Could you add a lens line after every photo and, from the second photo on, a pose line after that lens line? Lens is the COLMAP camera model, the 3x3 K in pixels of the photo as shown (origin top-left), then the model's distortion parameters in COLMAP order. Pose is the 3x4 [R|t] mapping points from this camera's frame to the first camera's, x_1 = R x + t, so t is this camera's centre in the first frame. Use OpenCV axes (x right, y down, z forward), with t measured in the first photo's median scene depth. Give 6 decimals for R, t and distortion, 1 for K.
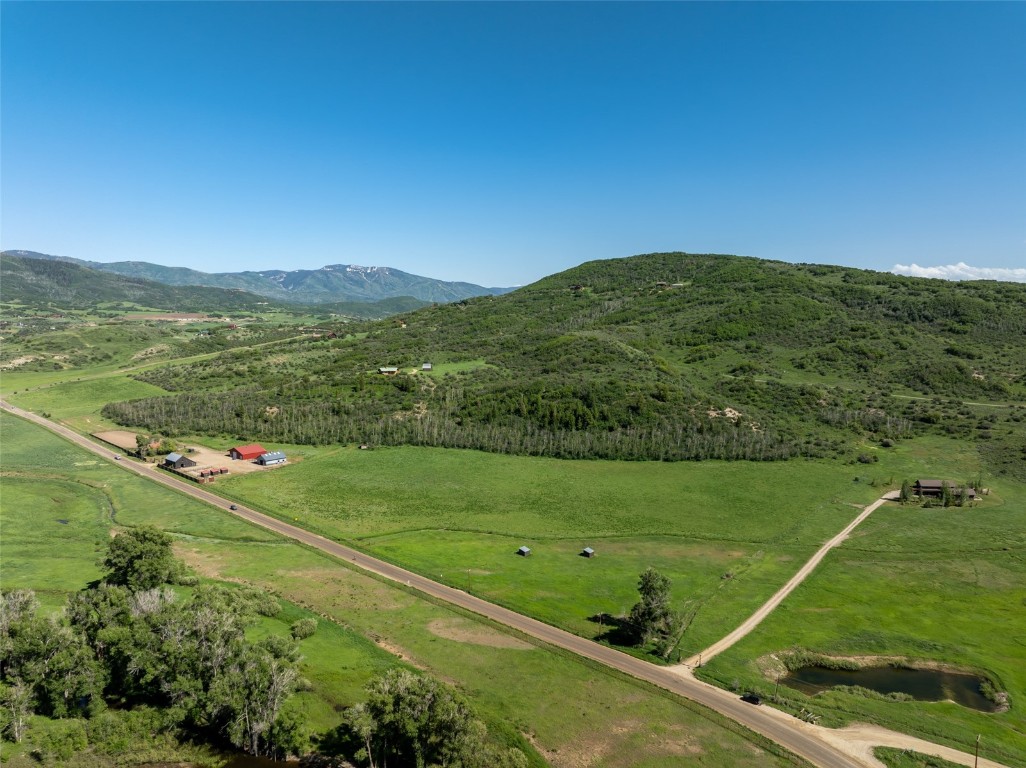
lens RADIAL K [[720.3, 0, 513.0], [0, 720.3, 384.0], [0, 0, 1]] dist [-0.049987, 0.024325]
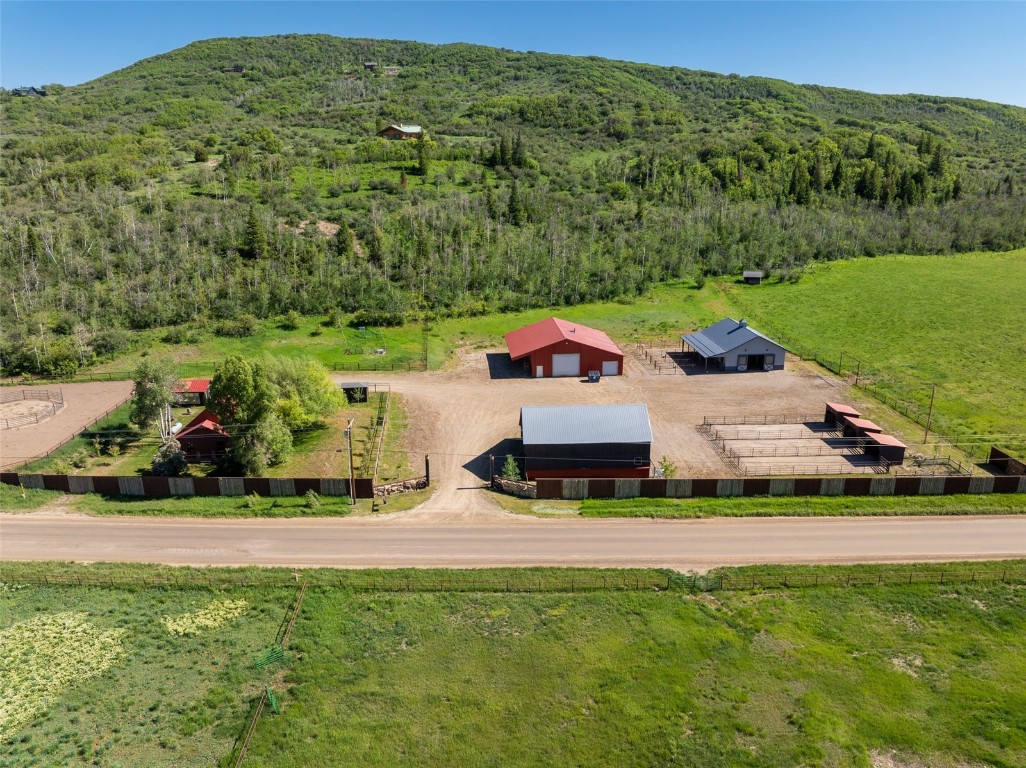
lens RADIAL K [[719.5, 0, 513.0], [0, 719.5, 384.0], [0, 0, 1]] dist [-0.035702, -0.000010]
pose [[0.742029, -0.217075, 0.634248, -0.546206], [0.086445, 0.969206, 0.230581, 0.041491], [-0.664771, -0.116270, 0.737944, 0.781484]]
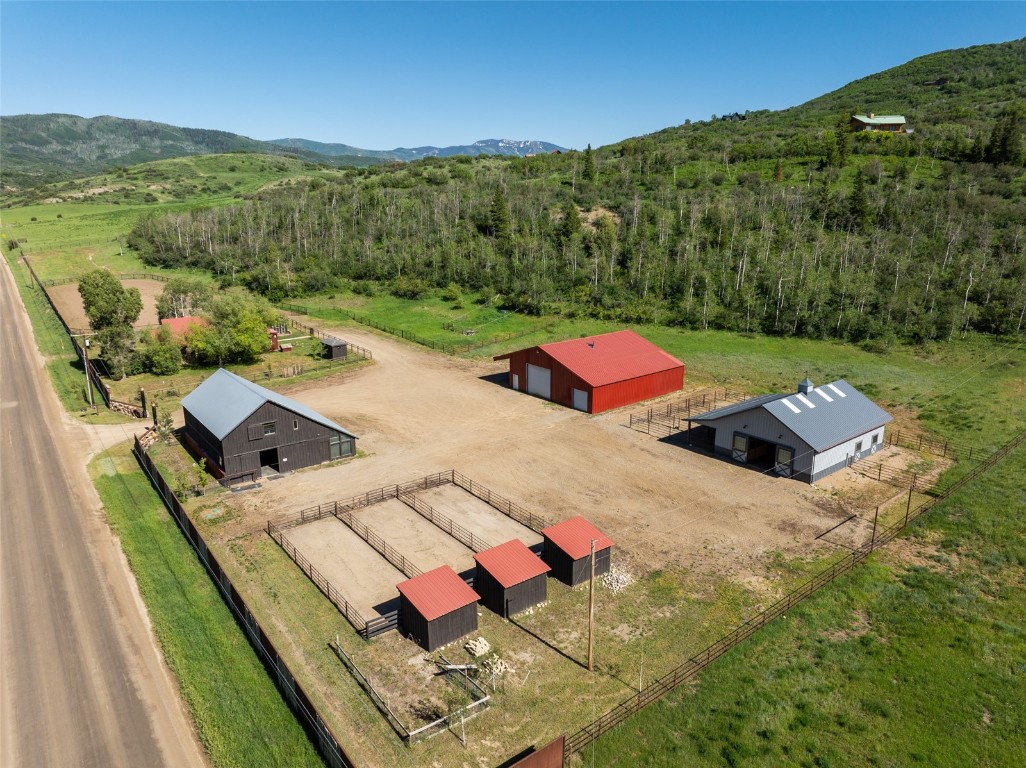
lens RADIAL K [[719.5, 0, 513.0], [0, 719.5, 384.0], [0, 0, 1]] dist [-0.035702, -0.000010]
pose [[0.979542, 0.043483, -0.196484, -0.341369], [-0.011428, 0.986820, 0.161416, 0.064575], [0.200914, -0.155868, 0.967129, 0.770068]]
